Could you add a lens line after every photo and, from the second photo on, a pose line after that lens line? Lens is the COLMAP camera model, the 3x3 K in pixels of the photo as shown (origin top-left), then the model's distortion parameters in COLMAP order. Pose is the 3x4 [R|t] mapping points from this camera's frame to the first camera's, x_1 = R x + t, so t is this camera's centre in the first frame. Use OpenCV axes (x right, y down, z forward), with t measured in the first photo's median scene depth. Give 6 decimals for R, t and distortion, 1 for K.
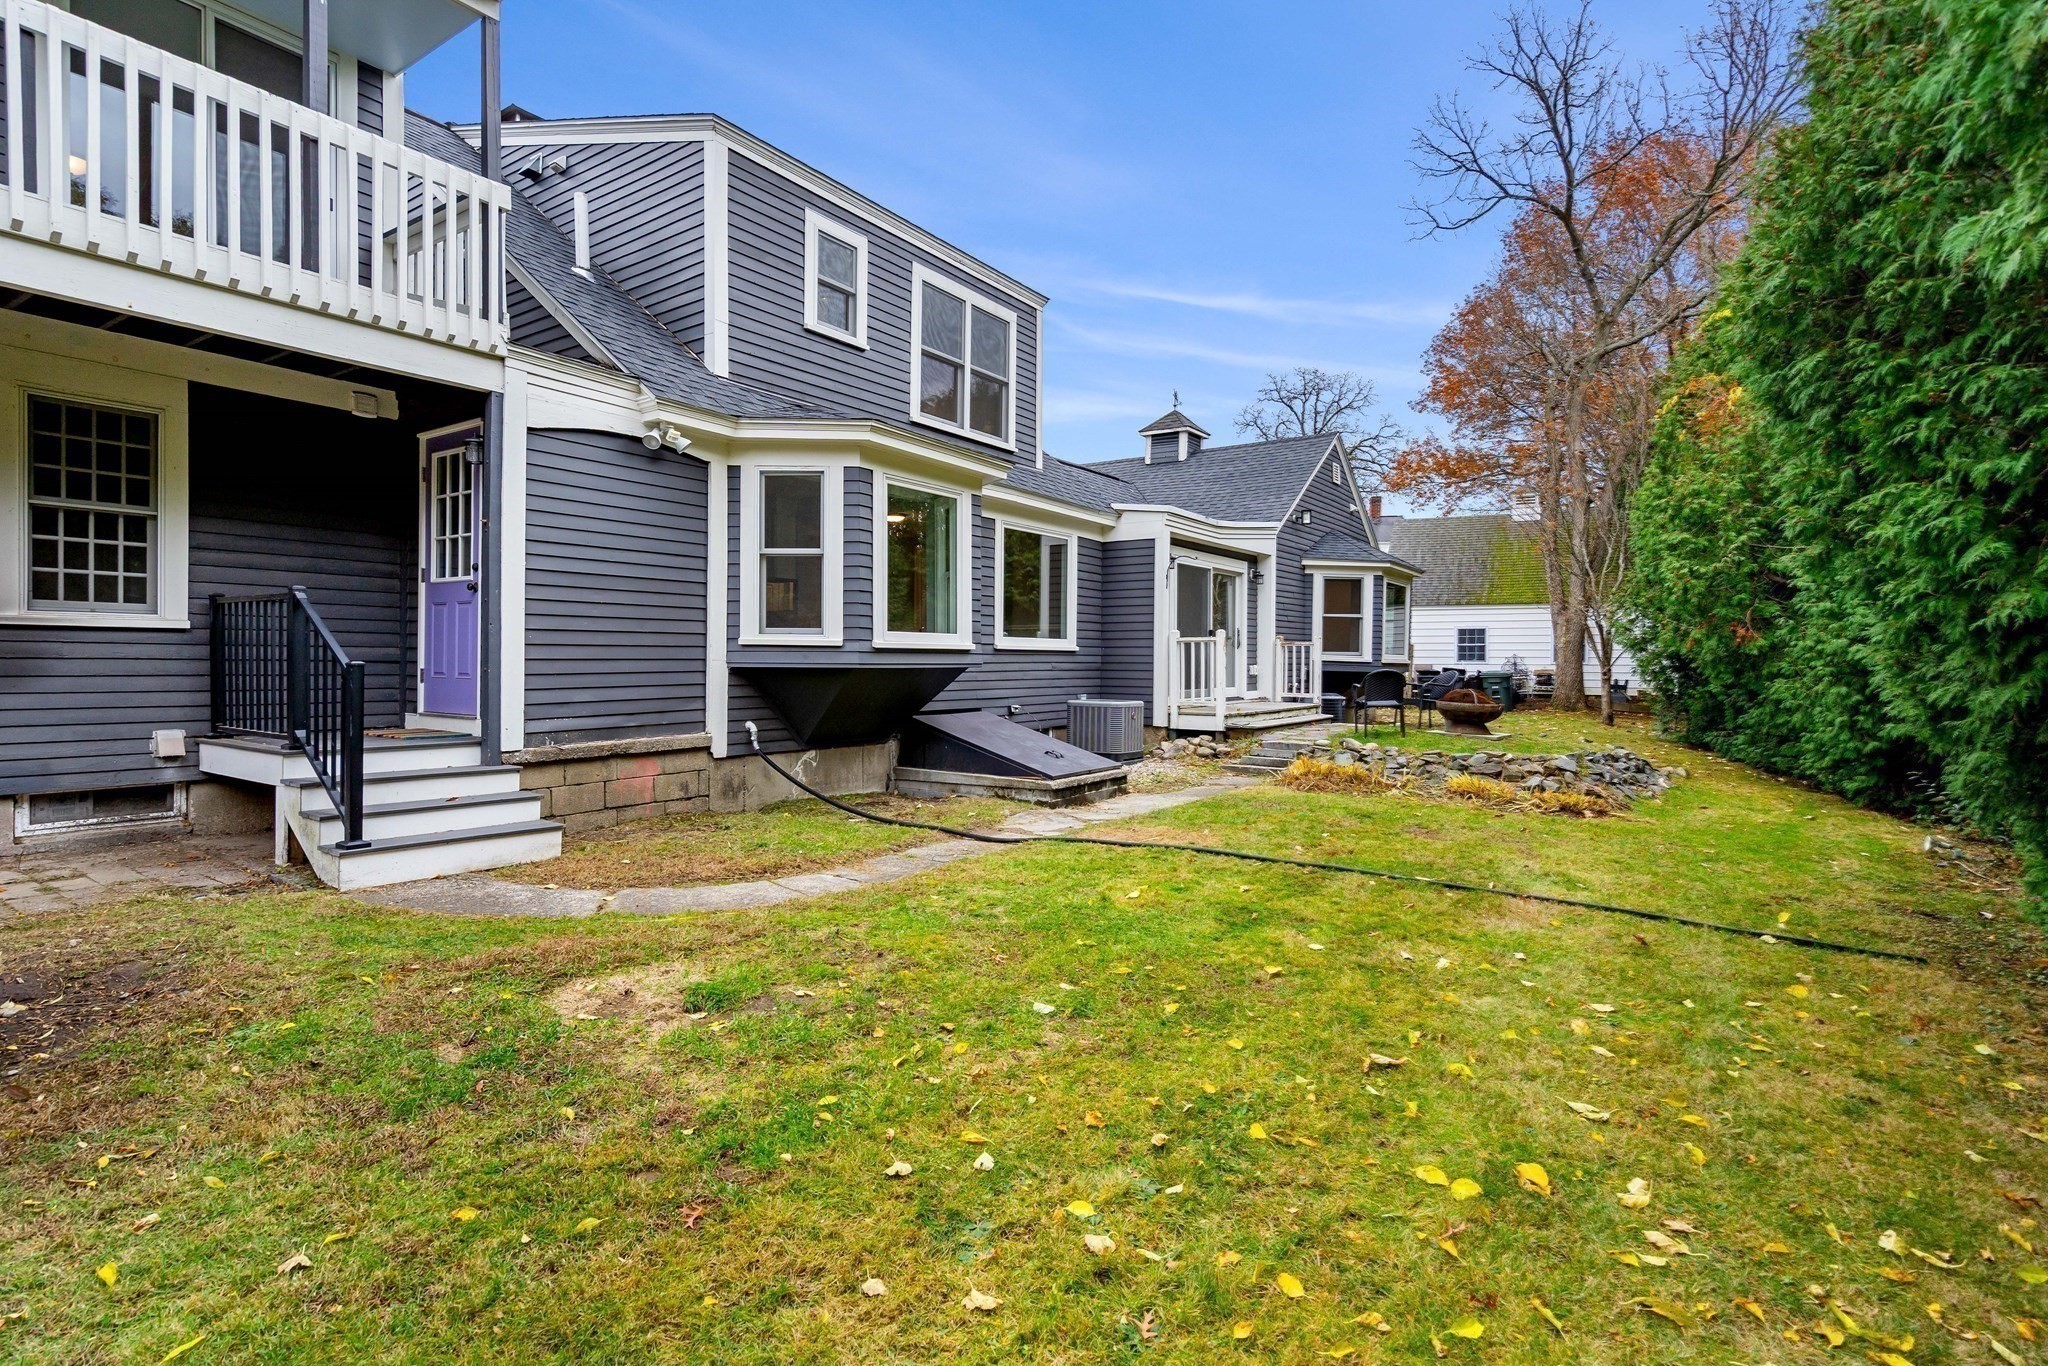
lens RADIAL K [[998.1, 0, 1028.7], [0, 998.1, 675.4], [0, 0, 1]] dist [-0.001668, 0.002663]
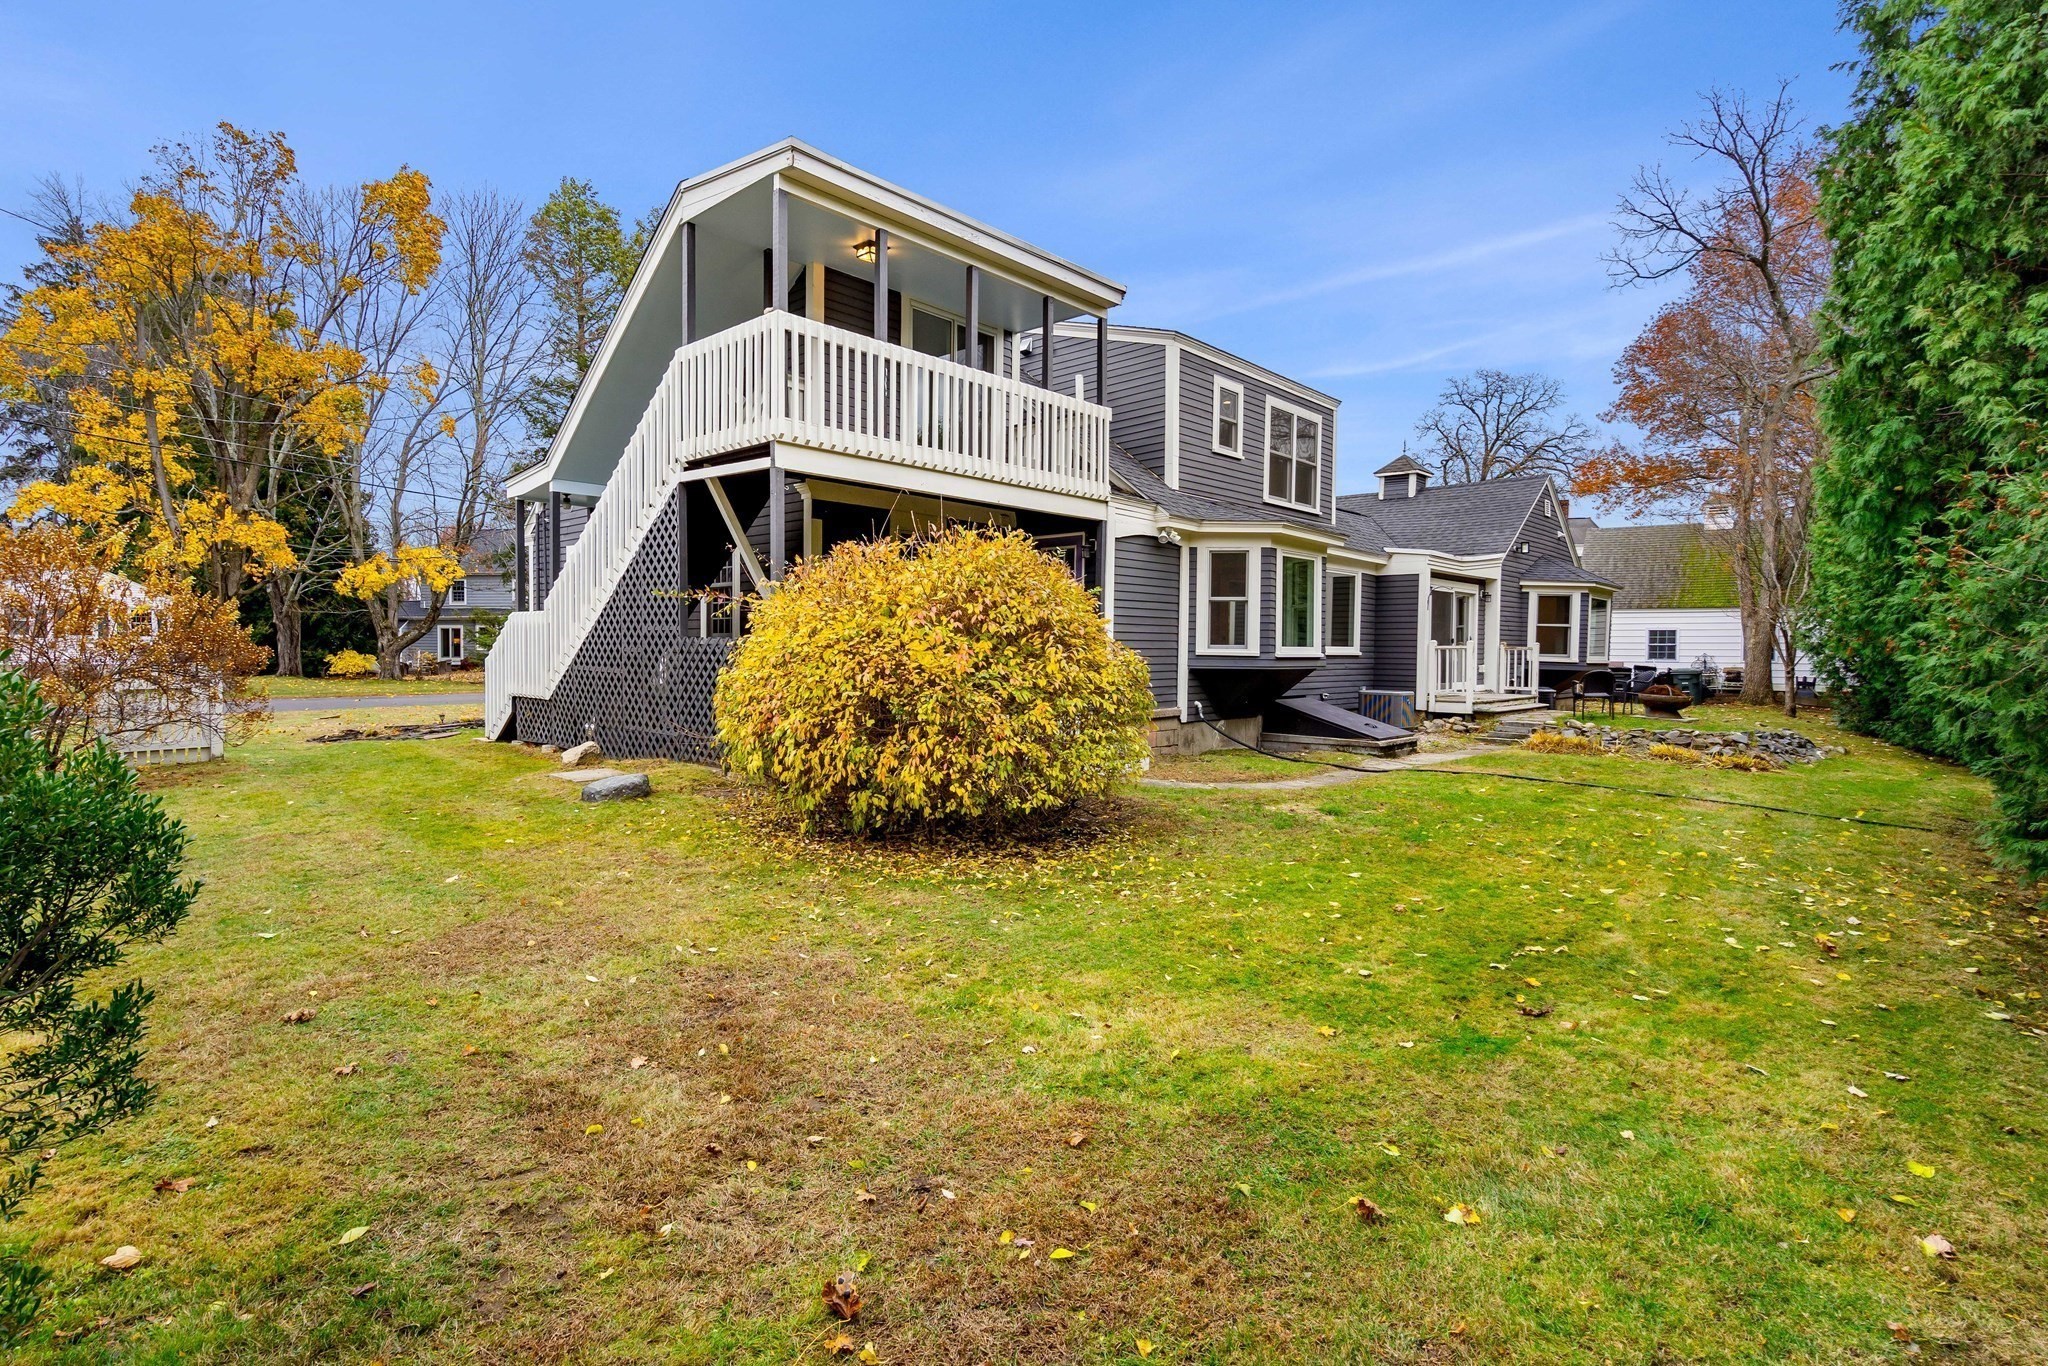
lens RADIAL K [[998.1, 0, 1016.0], [0, 998.1, 687.6], [0, 0, 1]] dist [-0.001668, 0.002663]
pose [[0.988561, 0.008676, -0.150571, -0.217895], [-0.005462, 0.999749, 0.021746, -0.007034], [0.150722, -0.020675, 0.988360, -0.454687]]
